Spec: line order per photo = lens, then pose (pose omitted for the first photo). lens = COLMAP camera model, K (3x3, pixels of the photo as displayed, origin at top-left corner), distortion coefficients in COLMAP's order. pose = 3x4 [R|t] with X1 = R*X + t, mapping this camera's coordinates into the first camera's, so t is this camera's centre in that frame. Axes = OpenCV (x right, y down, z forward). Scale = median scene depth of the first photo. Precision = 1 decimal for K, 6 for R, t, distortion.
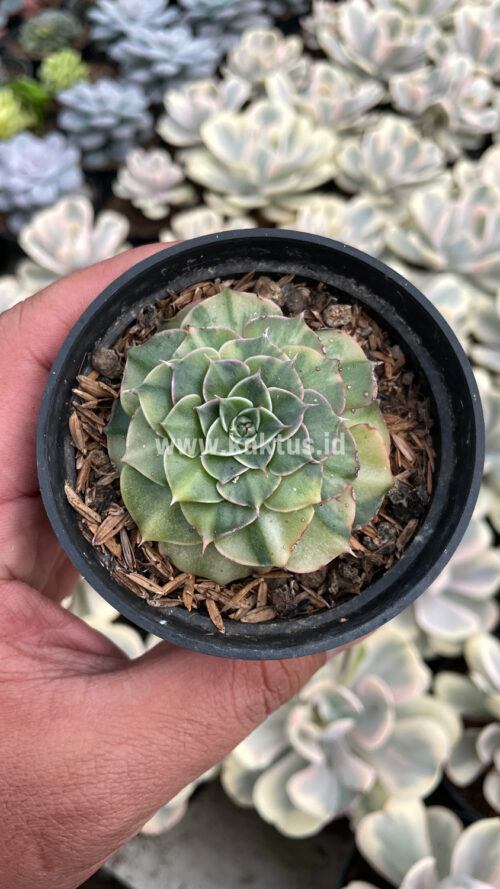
lens RADIAL K [[684.1, 0, 253.4], [0, 684.1, 440.9], [0, 0, 1]] dist [0.161716, -0.005822]
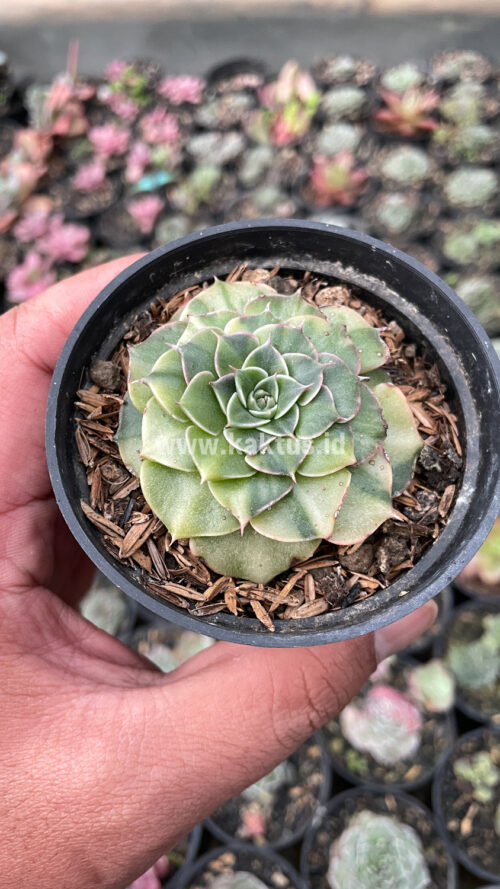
lens RADIAL K [[684.1, 0, 251.6], [0, 684.1, 451.0], [0, 0, 1]] dist [0.161716, -0.005822]
pose [[0.985081, -0.159668, 0.064195, -0.092511], [0.168739, 0.969434, -0.178112, 0.197328], [-0.033794, 0.186287, 0.981914, 0.067295]]
